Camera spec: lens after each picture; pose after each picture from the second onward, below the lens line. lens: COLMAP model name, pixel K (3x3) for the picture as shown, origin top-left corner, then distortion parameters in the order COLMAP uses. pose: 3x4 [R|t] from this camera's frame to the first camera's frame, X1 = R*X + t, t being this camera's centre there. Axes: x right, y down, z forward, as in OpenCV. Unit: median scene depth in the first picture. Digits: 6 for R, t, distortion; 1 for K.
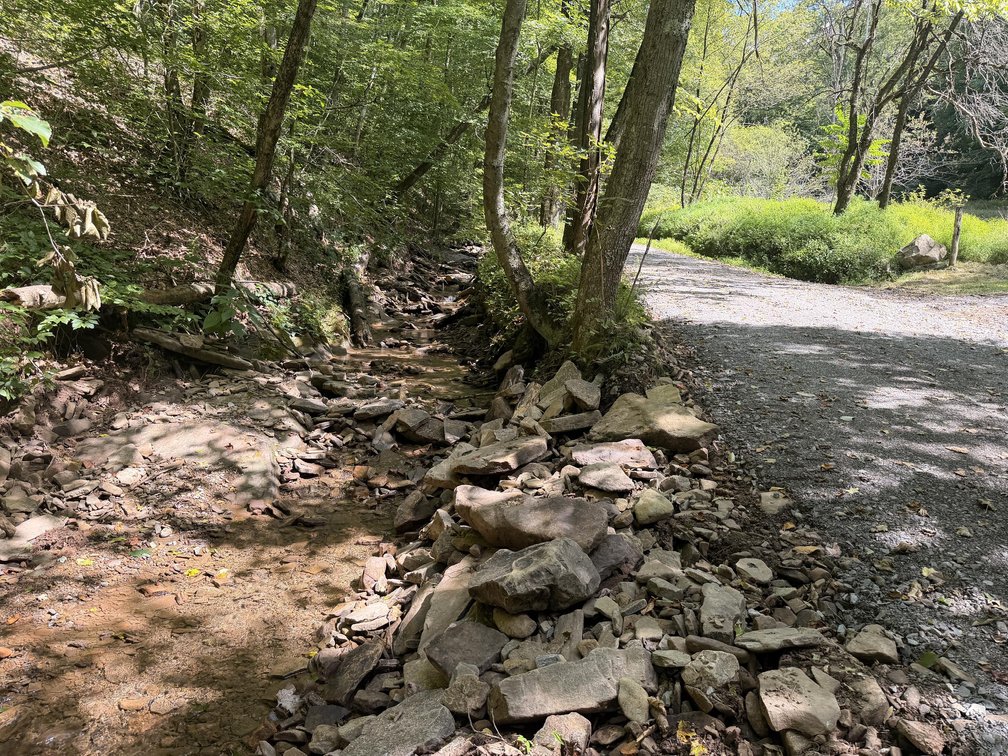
lens RADIAL K [[685.1, 0, 504.0], [0, 685.1, 378.0], [0, 0, 1]] dist [0.074528, -0.125391]
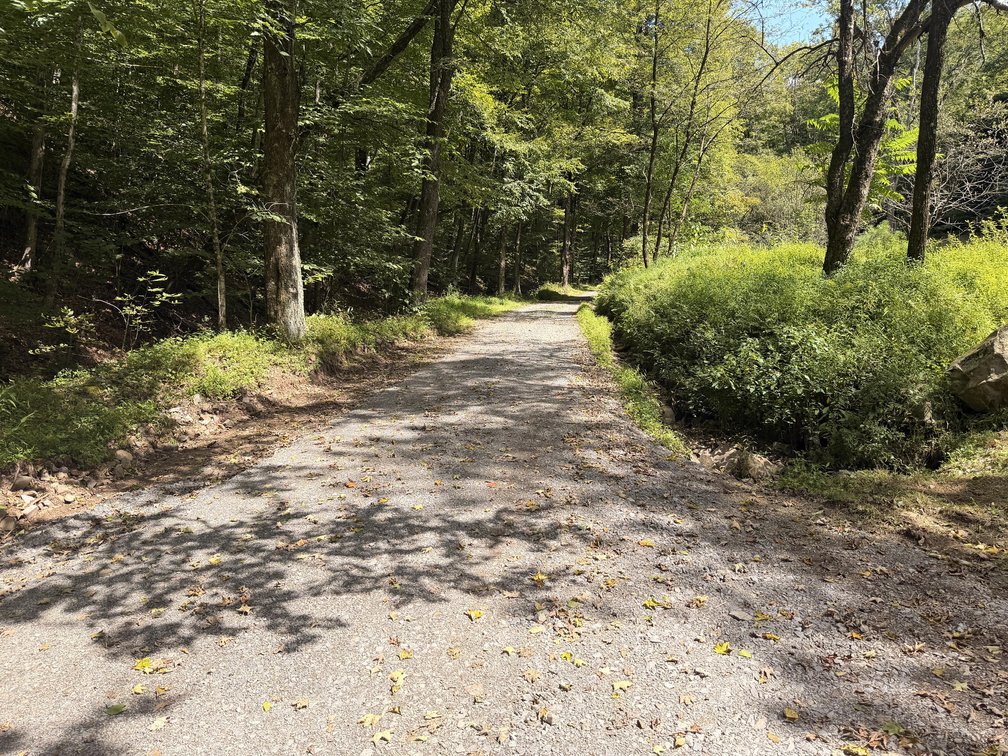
lens RADIAL K [[685.1, 0, 504.0], [0, 685.1, 378.0], [0, 0, 1]] dist [0.074528, -0.125391]
pose [[0.993151, -0.049969, -0.105611, 0.306782], [0.040761, 0.995320, -0.087612, -0.130471], [0.109494, 0.082707, 0.990541, 0.500202]]
